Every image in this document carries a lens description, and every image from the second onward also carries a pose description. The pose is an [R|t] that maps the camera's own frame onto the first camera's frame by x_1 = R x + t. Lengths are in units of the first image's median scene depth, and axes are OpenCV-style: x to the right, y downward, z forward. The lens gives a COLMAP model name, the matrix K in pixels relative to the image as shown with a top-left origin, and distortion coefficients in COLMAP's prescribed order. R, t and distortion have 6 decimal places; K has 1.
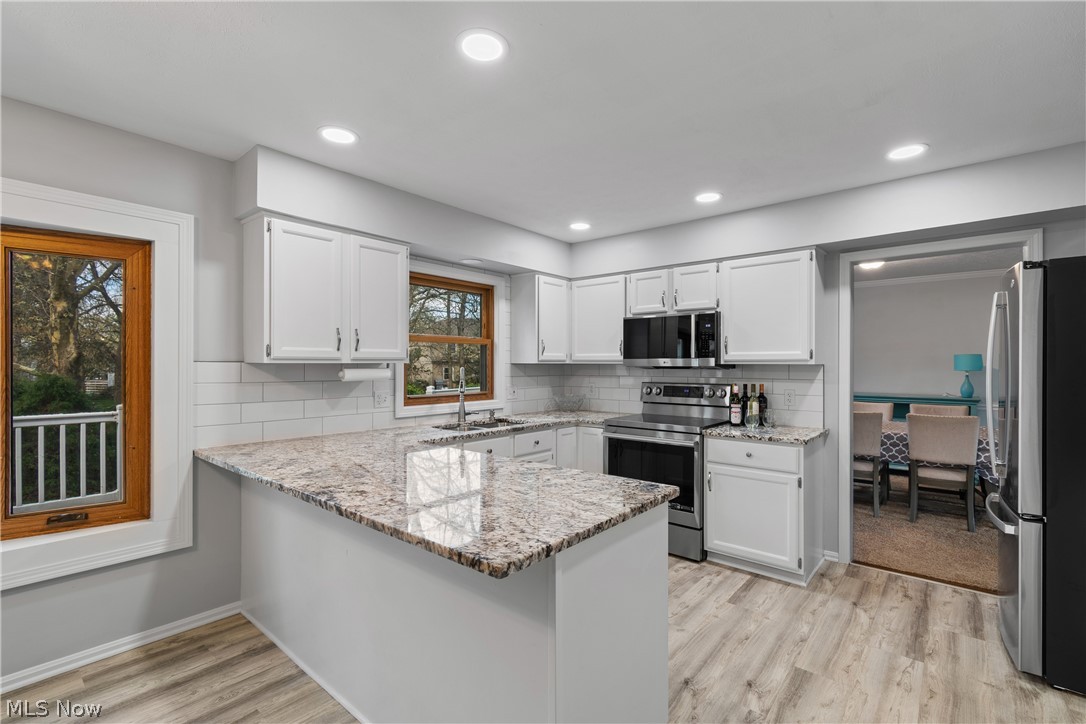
lens RADIAL K [[484.7, 0, 553.3], [0, 484.7, 366.6], [0, 0, 1]] dist [0.004960, -0.002397]
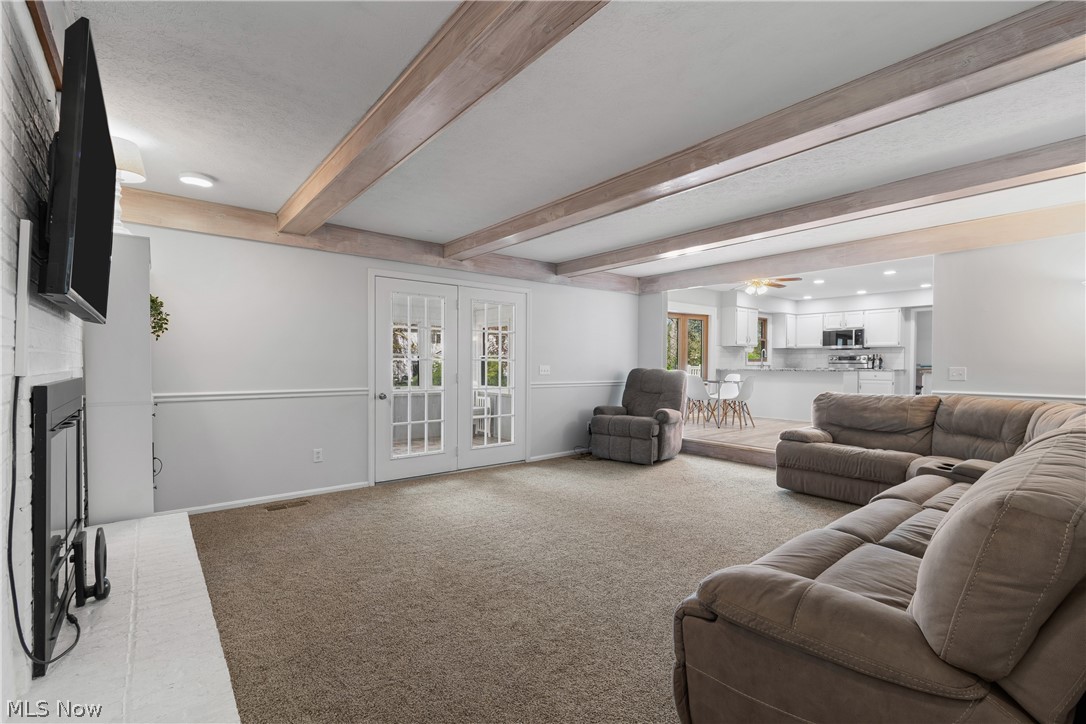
lens RADIAL K [[484.7, 0, 555.1], [0, 484.7, 371.2], [0, 0, 1]] dist [0.004960, -0.002397]
pose [[0.982020, 0.004737, -0.188718, -0.944362], [-0.002062, 0.999895, 0.014369, 0.103787], [0.188766, -0.013721, 0.981926, -2.249913]]
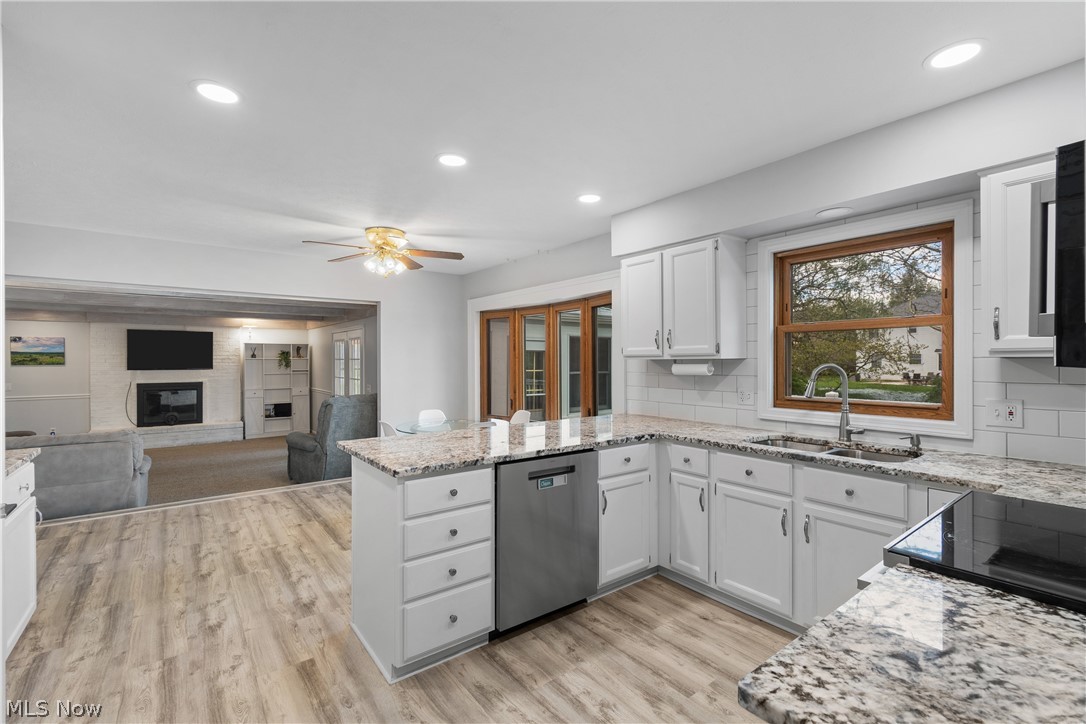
lens RADIAL K [[484.7, 0, 547.7], [0, 484.7, 359.3], [0, 0, 1]] dist [0.004960, -0.002397]
pose [[-0.219693, -0.001694, -0.975568, 0.663723], [-0.000840, 0.999998, -0.001547, -0.004226], [0.975569, 0.000480, -0.219694, 0.823266]]
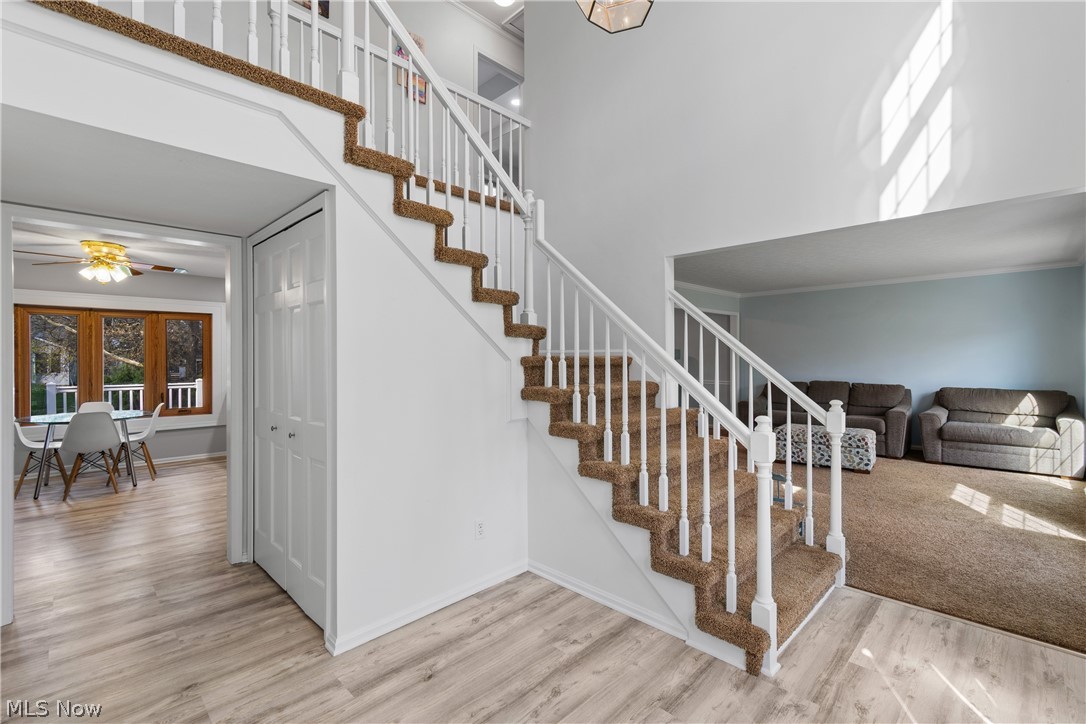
lens RADIAL K [[484.7, 0, 566.3], [0, 484.7, 362.1], [0, 0, 1]] dist [0.004960, -0.002397]
pose [[0.998028, -0.007827, -0.062286, 0.990774], [0.008364, 0.999930, 0.008365, 0.010623], [0.062216, -0.008869, 0.998023, -1.191772]]
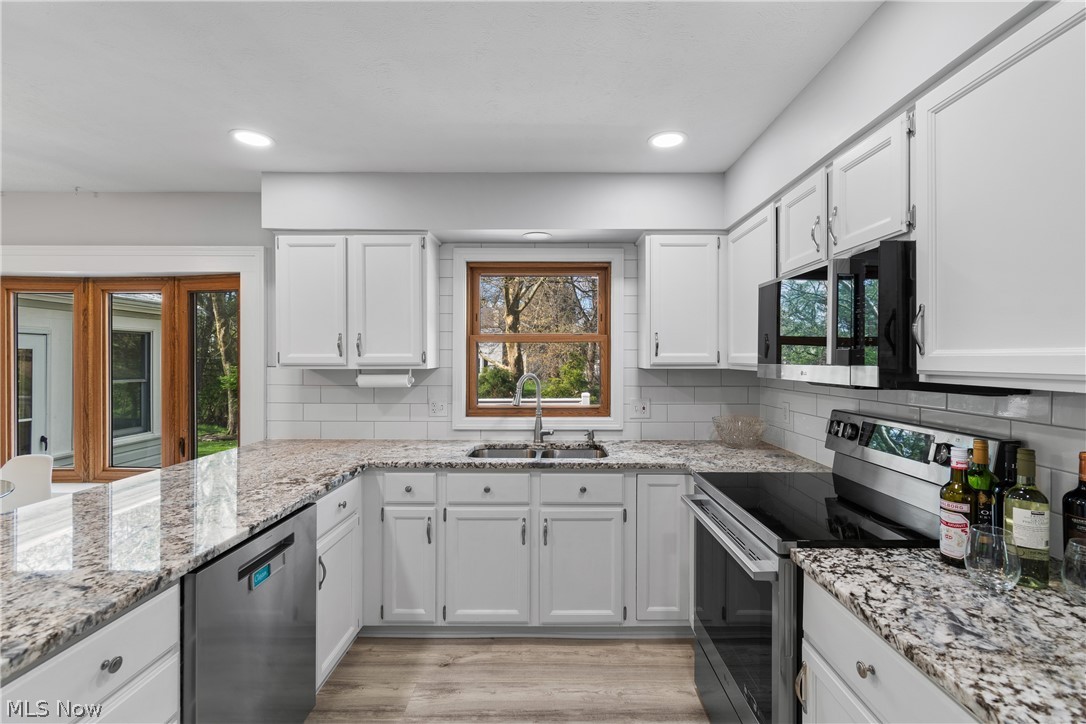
lens RADIAL K [[484.7, 0, 547.3], [0, 484.7, 358.6], [0, 0, 1]] dist [0.004960, -0.002397]
pose [[0.636719, -0.000829, -0.771095, 0.476617], [-0.003097, 0.999989, -0.003632, -0.021800], [0.771089, 0.004701, 0.636710, 0.576165]]
